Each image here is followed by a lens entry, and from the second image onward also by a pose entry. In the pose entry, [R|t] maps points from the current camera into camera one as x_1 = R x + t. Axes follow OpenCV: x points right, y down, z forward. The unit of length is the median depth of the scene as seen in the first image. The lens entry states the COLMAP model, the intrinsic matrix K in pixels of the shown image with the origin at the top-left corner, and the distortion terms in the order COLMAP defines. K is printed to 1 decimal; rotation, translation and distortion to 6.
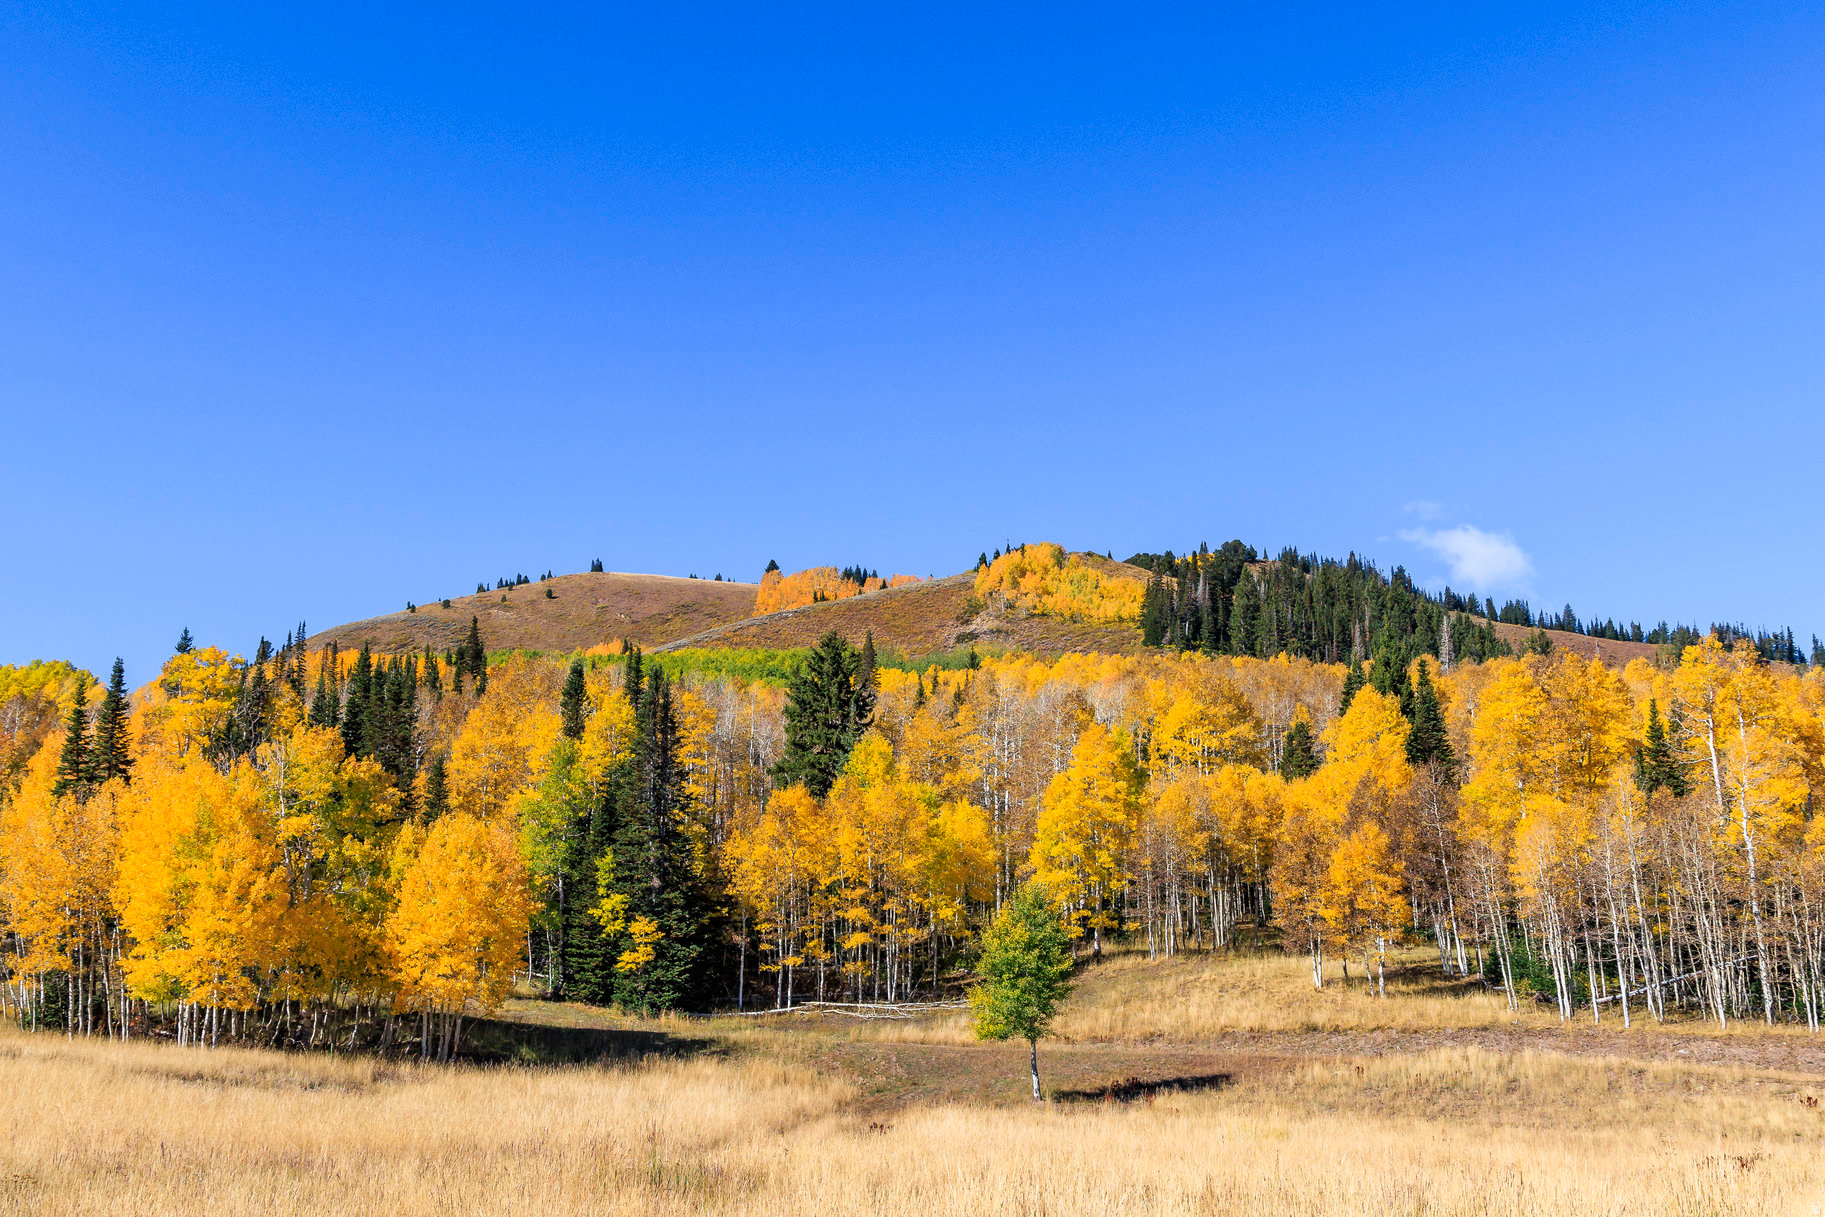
lens RADIAL K [[1969.2, 0, 912.5], [0, 1969.2, 608.5], [0, 0, 1]] dist [-0.021368, -0.001413]
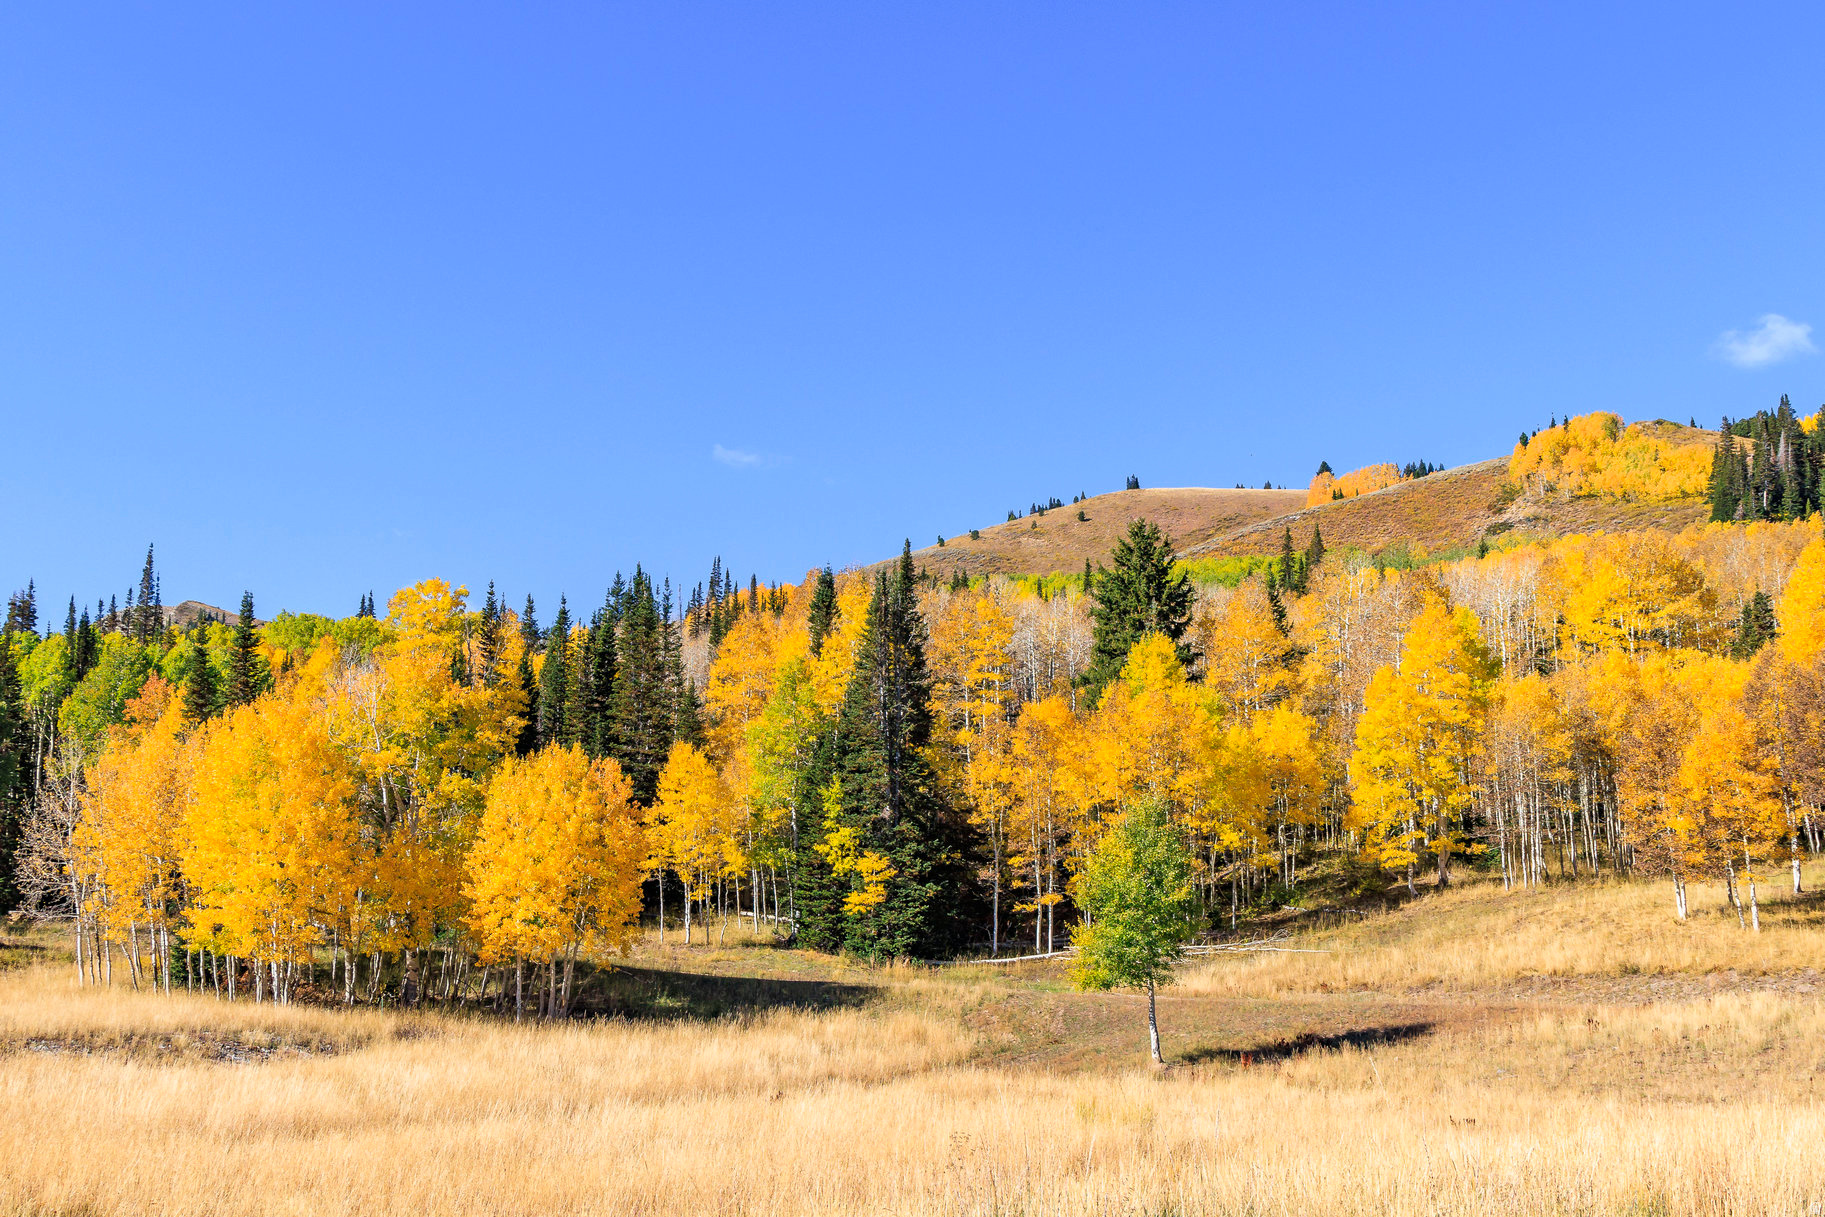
lens RADIAL K [[2113.9, 0, 912.5], [0, 2113.9, 608.5], [0, 0, 1]] dist [-0.001631, 0.027545]
pose [[0.954453, -0.059129, -0.292443, 0.133700], [0.069723, 0.997229, 0.025926, 0.020177], [0.290100, -0.045136, 0.955931, 0.083806]]
